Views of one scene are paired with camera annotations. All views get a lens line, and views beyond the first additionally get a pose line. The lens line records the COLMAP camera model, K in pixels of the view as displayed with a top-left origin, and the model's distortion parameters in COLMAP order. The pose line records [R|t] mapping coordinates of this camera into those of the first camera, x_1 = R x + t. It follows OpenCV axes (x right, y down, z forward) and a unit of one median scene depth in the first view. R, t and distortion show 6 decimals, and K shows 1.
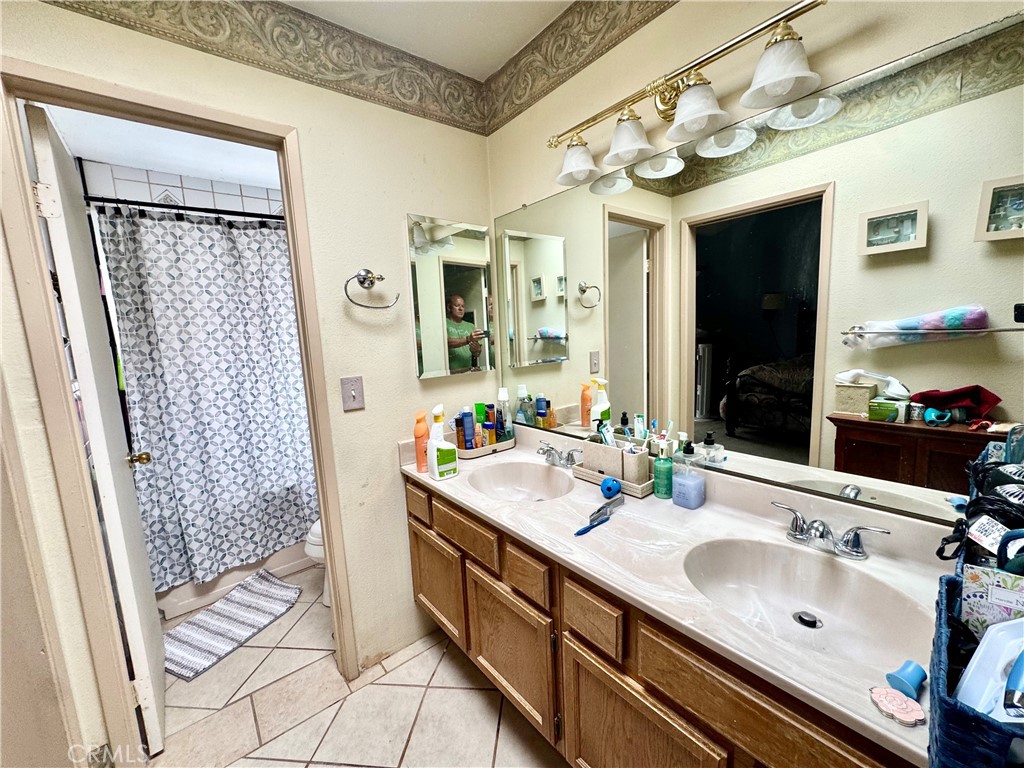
lens RADIAL K [[409.1, 0, 512.0], [0, 409.1, 383.3], [0, 0, 1]] dist [-0.002453, 0.000461]
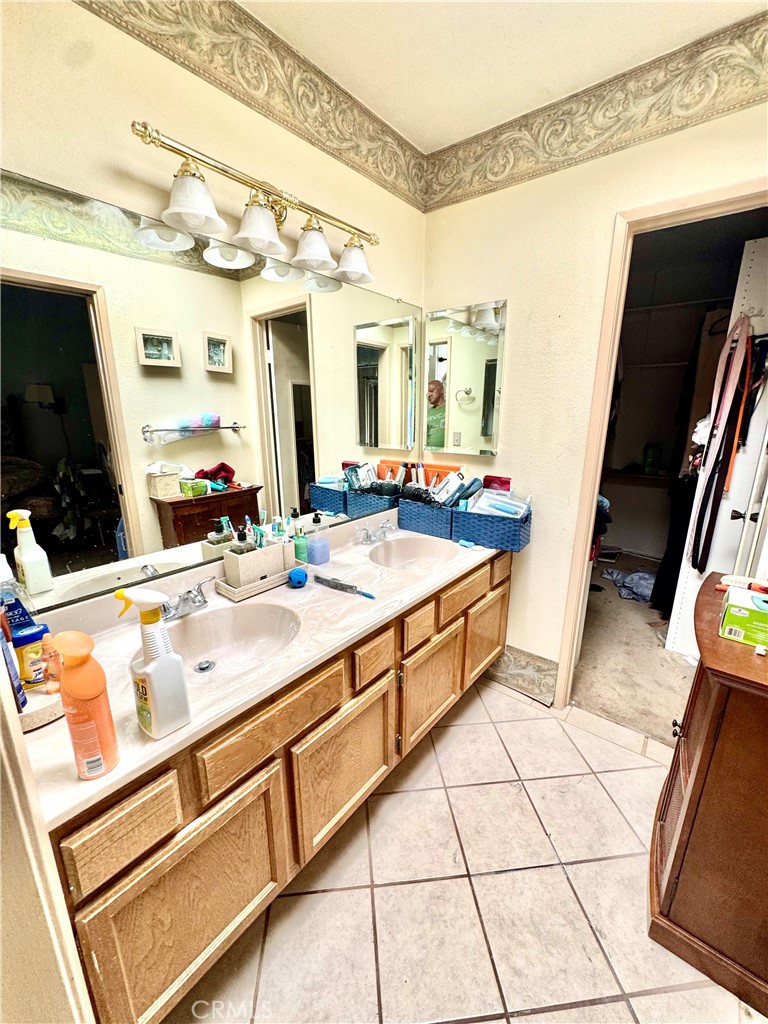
lens RADIAL K [[409.1, 0, 384.0], [0, 409.1, 512.0], [0, 0, 1]] dist [-0.002453, 0.000461]
pose [[-0.205899, -0.191500, 0.959653, -0.522719], [0.147117, 0.963462, 0.223825, -0.068493], [-0.967452, 0.187266, -0.170203, 0.639498]]
